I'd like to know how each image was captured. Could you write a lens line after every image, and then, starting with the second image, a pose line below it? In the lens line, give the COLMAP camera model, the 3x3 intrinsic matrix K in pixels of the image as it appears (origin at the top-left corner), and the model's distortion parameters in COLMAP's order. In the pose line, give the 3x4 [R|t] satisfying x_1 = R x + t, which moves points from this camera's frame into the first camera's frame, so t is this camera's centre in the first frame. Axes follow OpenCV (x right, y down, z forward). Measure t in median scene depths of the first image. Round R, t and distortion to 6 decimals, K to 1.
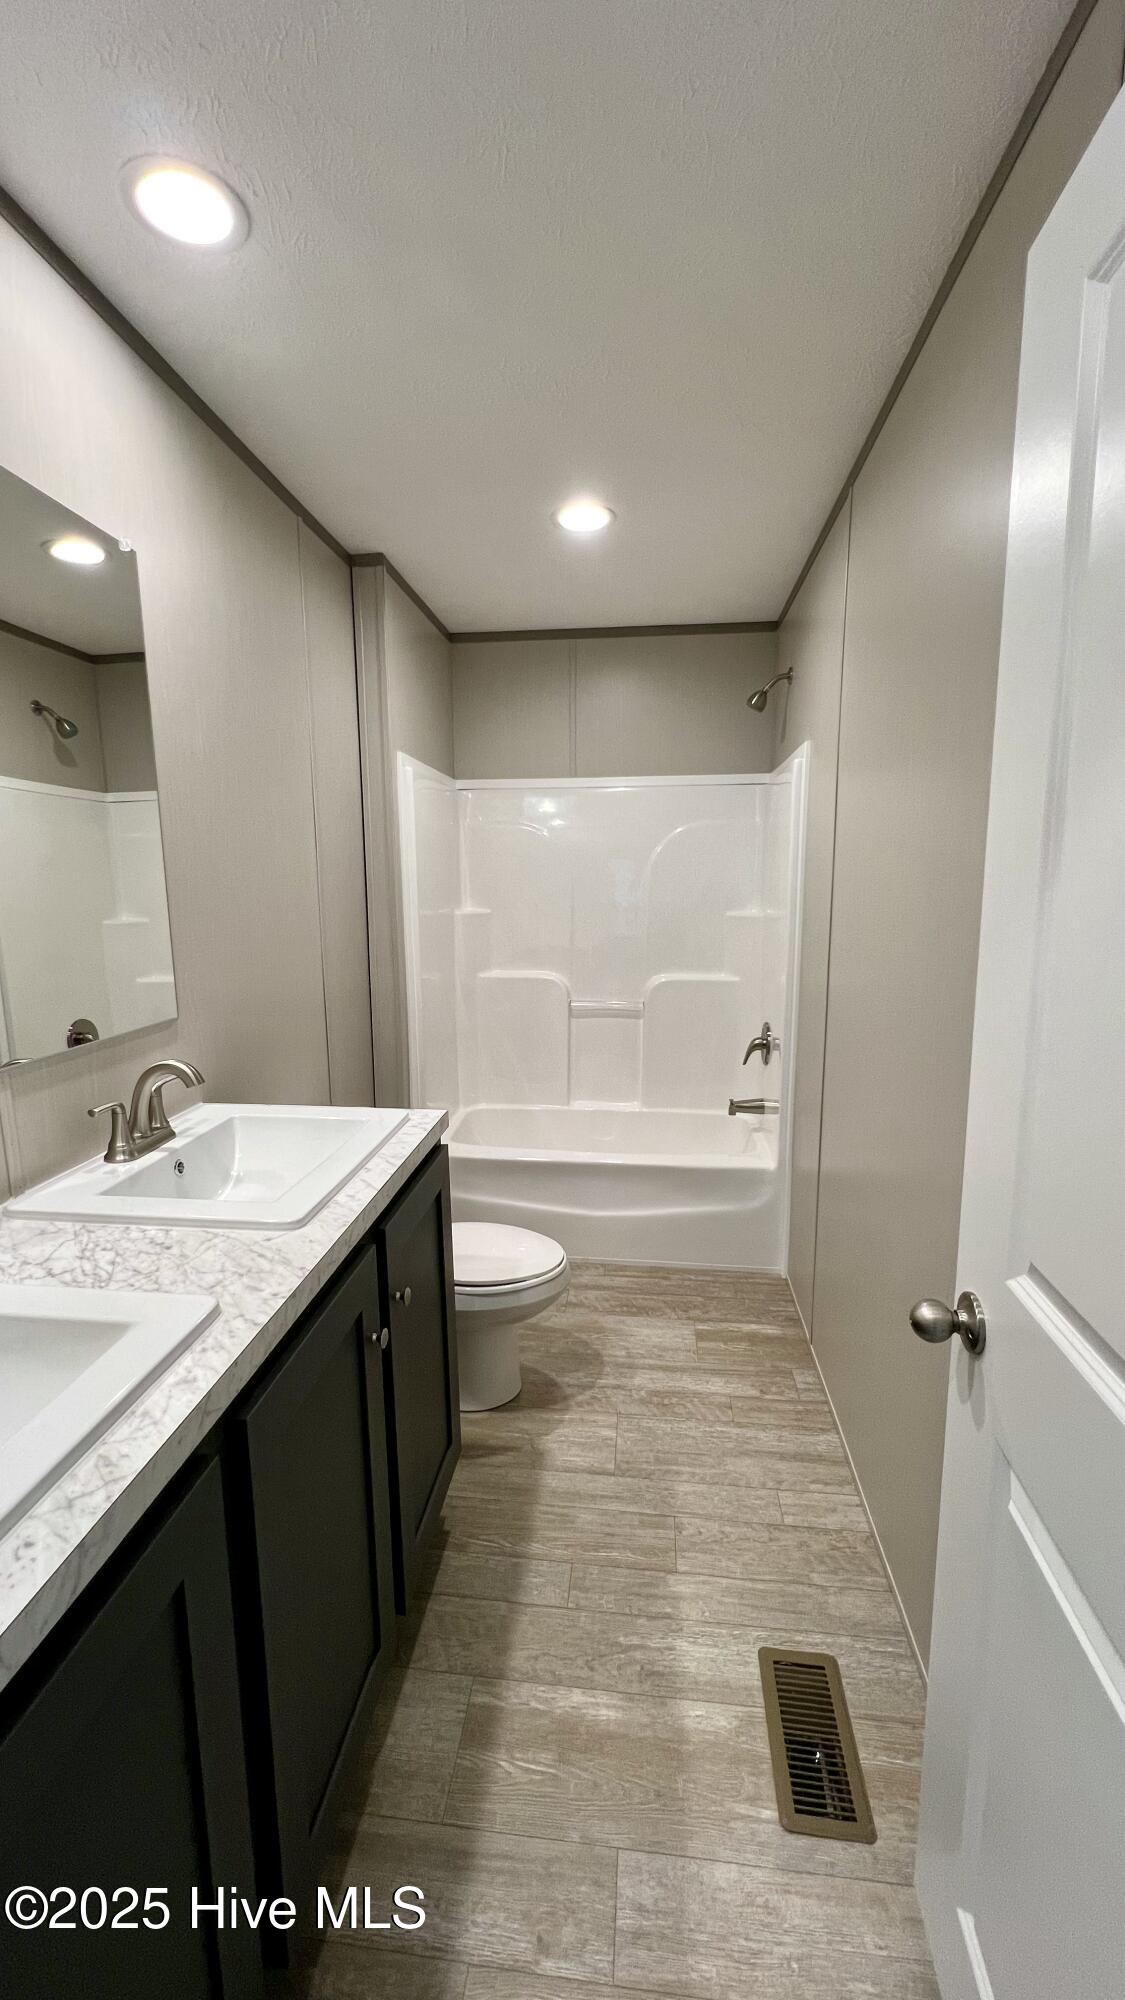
lens RADIAL K [[790.8, 0, 551.6], [0, 790.8, 988.5], [0, 0, 1]] dist [-0.002386, -0.000410]
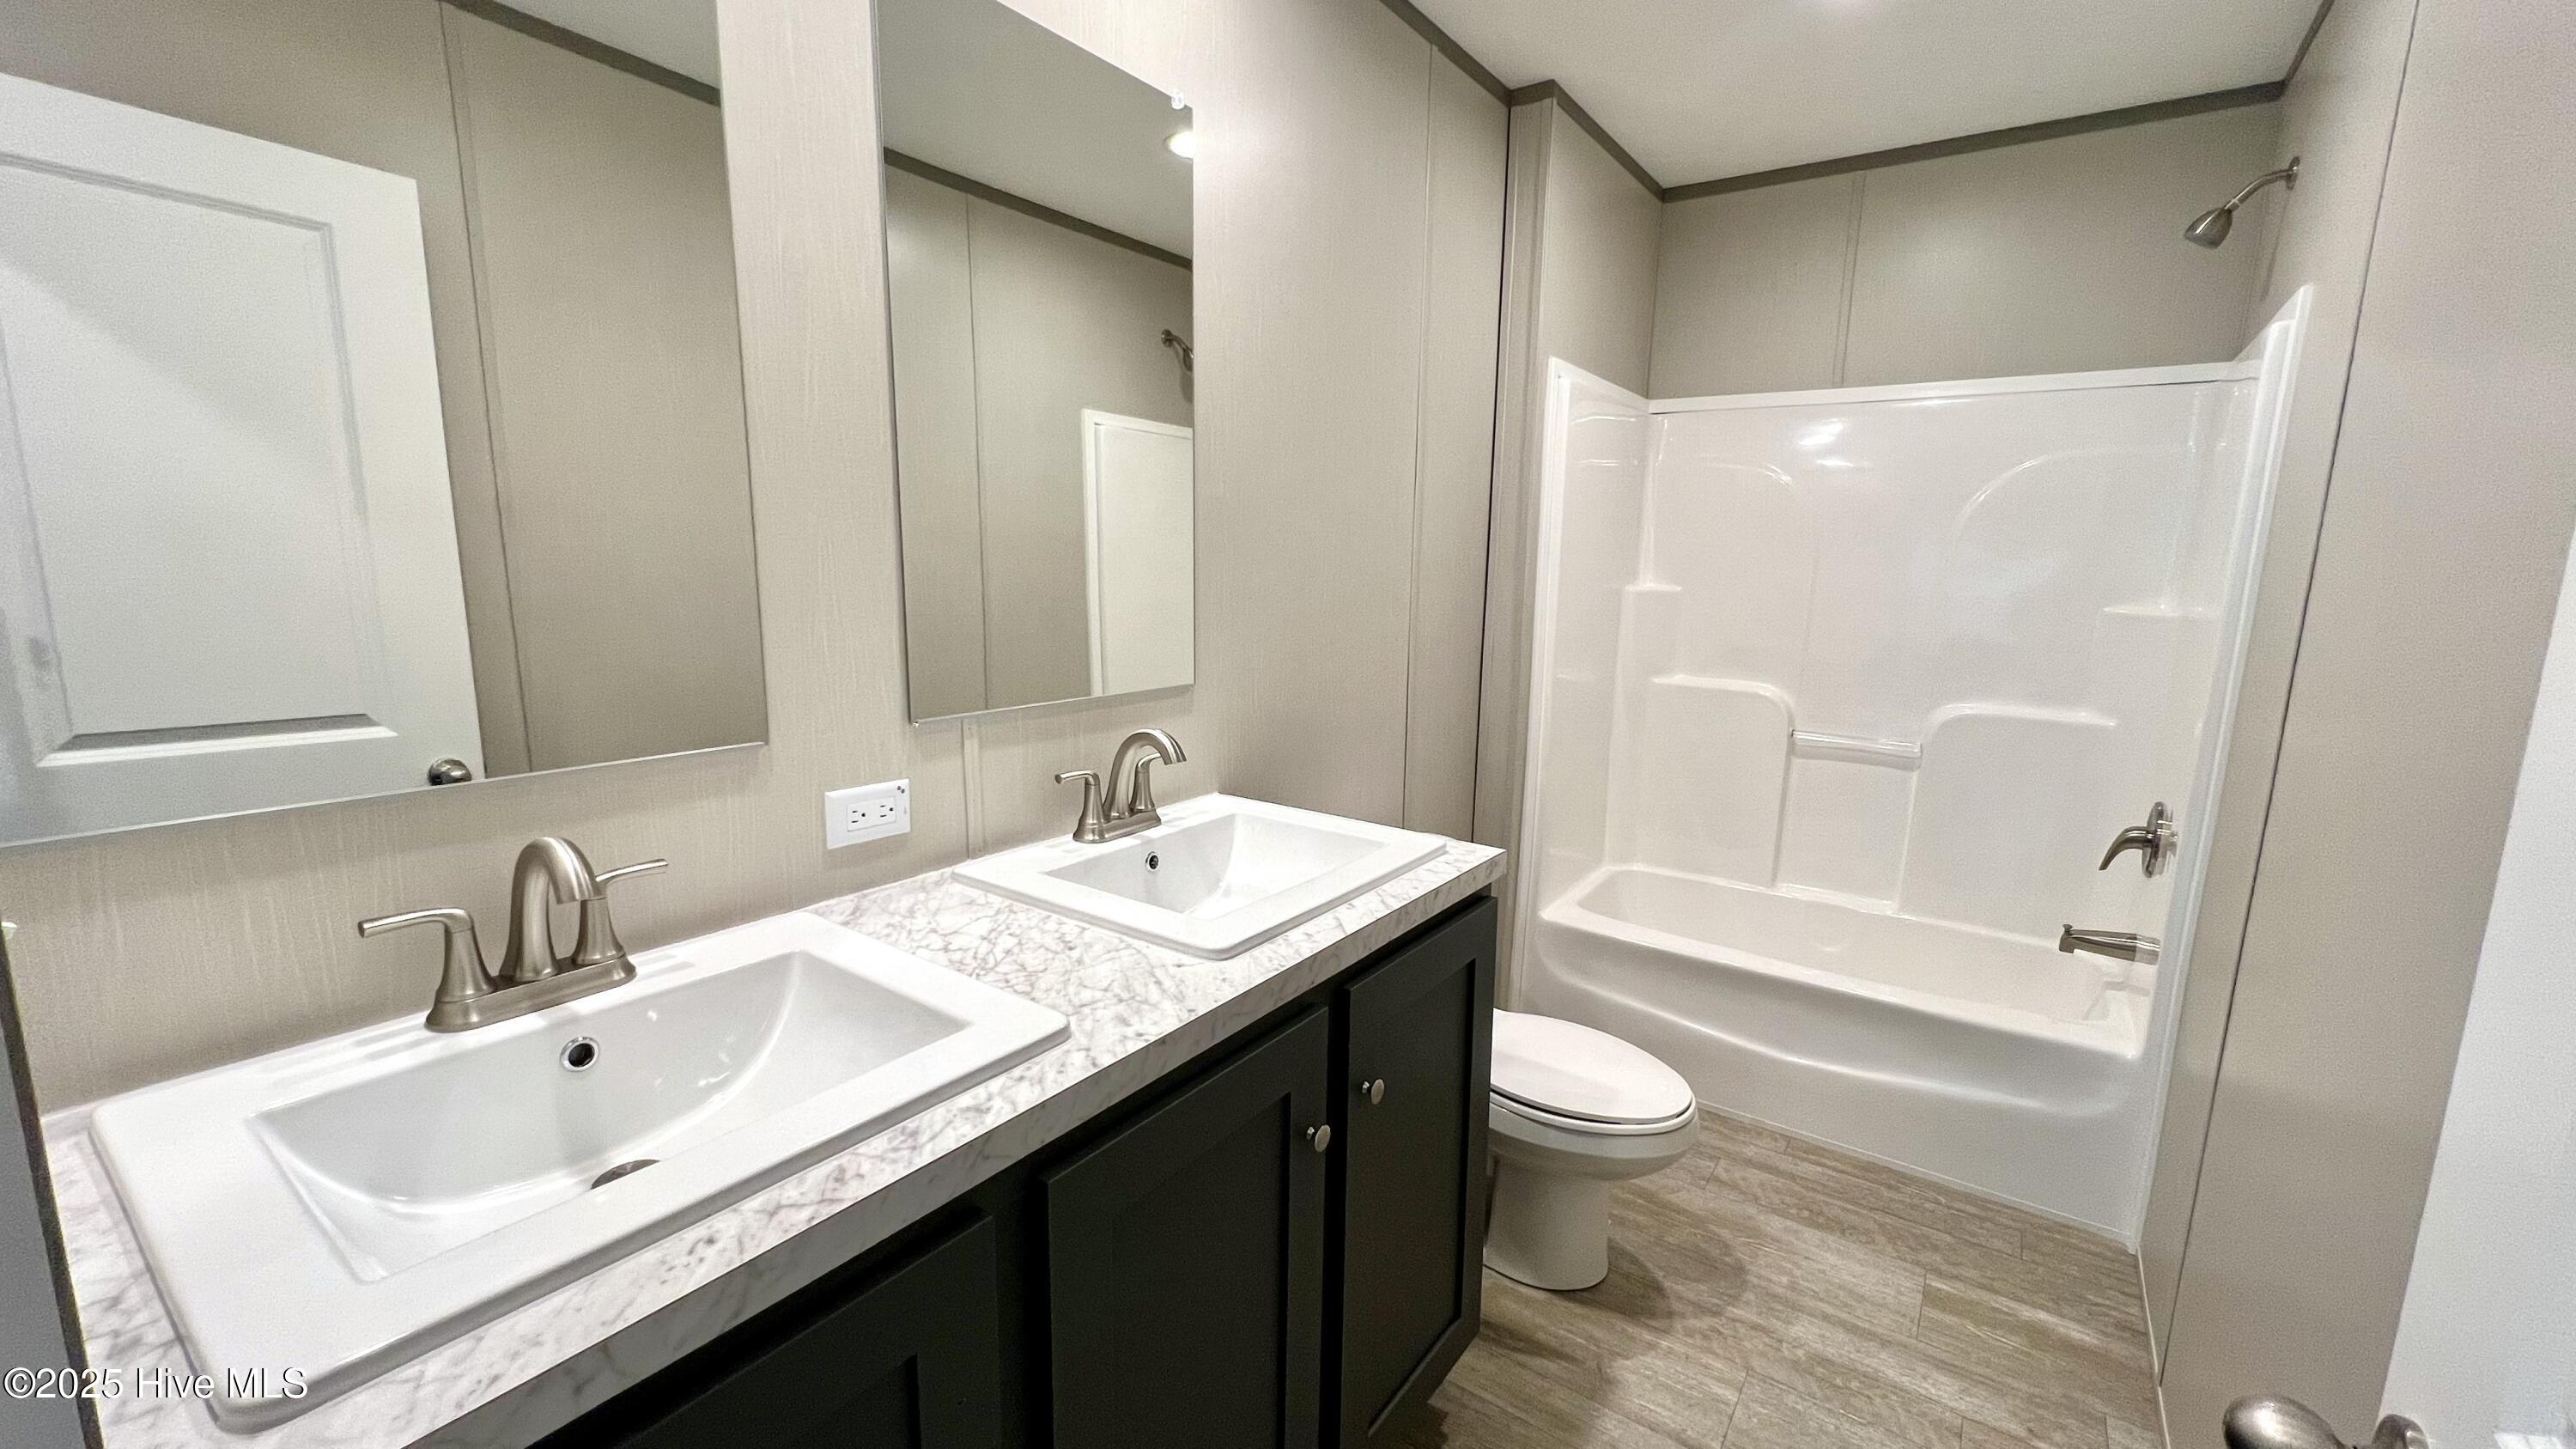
lens RADIAL K [[1022.2, 0, 1298.2], [0, 1022.2, 716.2], [0, 0, 1]] dist [-0.001703, -0.000051]
pose [[0.878880, 0.100332, -0.466372, 0.094608], [-0.093080, 0.994909, 0.038628, 0.015591], [0.467873, 0.009460, 0.883745, 0.095150]]
